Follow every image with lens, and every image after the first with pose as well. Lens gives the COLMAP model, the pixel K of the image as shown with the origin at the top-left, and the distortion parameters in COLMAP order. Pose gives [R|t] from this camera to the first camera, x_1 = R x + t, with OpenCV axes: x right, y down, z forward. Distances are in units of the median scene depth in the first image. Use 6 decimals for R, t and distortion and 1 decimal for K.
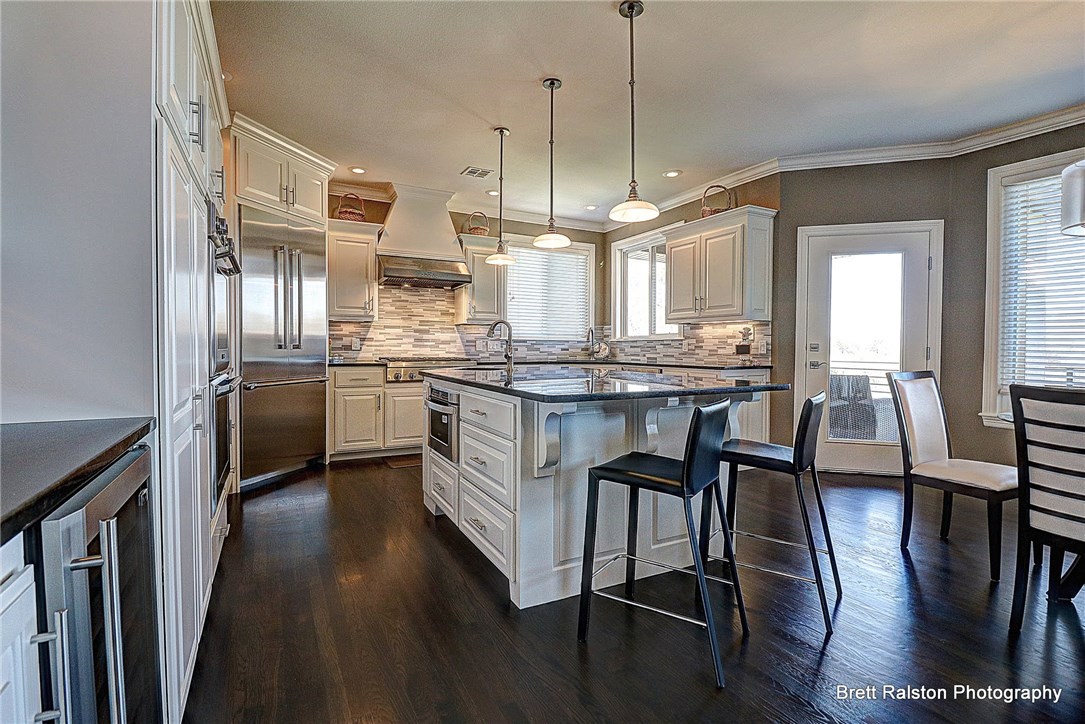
lens RADIAL K [[509.6, 0, 546.7], [0, 509.6, 364.3], [0, 0, 1]] dist [-0.009830, -0.001932]
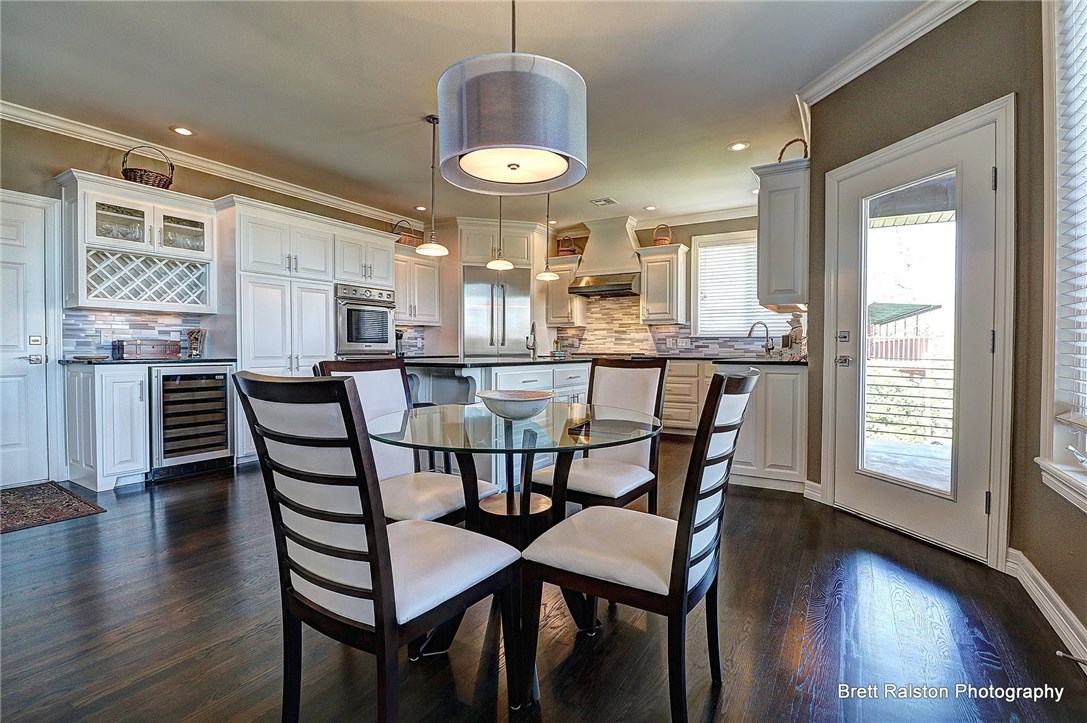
lens RADIAL K [[510.5, 0, 541.4], [0, 510.5, 360.1], [0, 0, 1]] dist [-0.009830, -0.001932]
pose [[0.498051, 0.013271, -0.867046, 0.744176], [-0.029576, 0.999561, -0.001690, 0.010823], [0.866643, 0.026485, 0.498225, 0.224090]]
